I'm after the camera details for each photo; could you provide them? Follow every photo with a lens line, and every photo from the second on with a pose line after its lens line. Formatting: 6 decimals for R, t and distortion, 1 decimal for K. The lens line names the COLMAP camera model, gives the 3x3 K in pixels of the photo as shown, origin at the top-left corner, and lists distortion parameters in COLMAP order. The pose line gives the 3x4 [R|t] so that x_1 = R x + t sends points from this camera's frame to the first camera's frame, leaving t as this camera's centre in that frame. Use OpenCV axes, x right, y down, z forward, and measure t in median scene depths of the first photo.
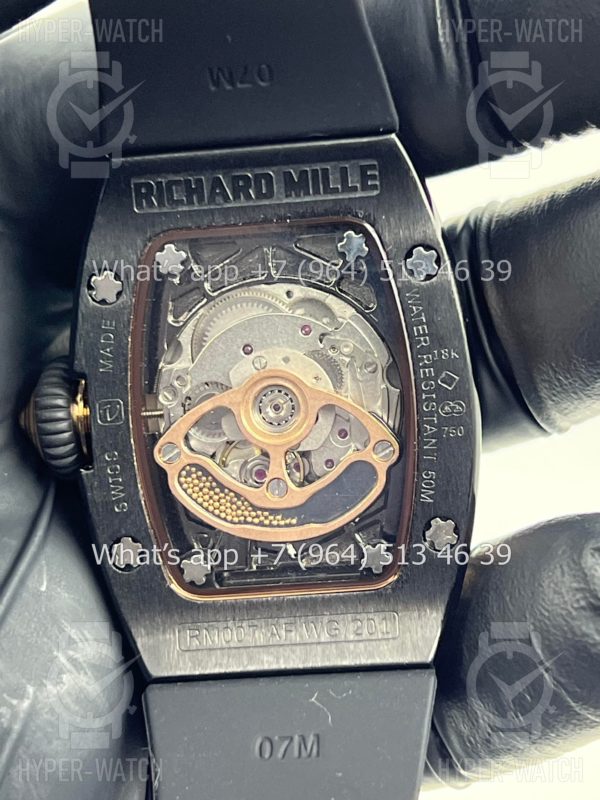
lens RADIAL K [[1856.2, 0, 300.5], [0, 1856.2, 398.2], [0, 0, 1]] dist [0.263334, 0.000000]
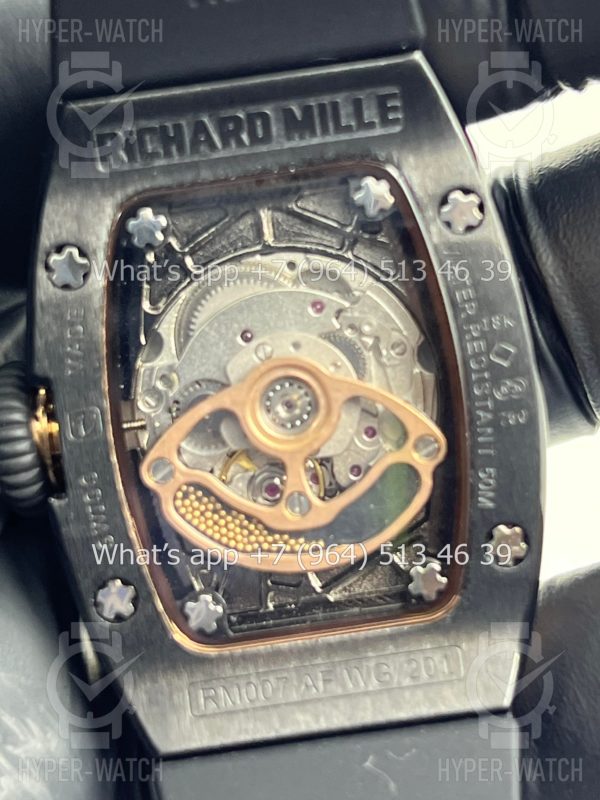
lens RADIAL K [[1856.2, 0, 299.7], [0, 1856.2, 402.6], [0, 0, 1]] dist [0.263334, 0.000000]
pose [[0.993781, -0.069508, 0.087000, -0.078942], [0.071989, 0.997074, -0.025709, 0.025257], [-0.084958, 0.031812, 0.995877, 0.198015]]
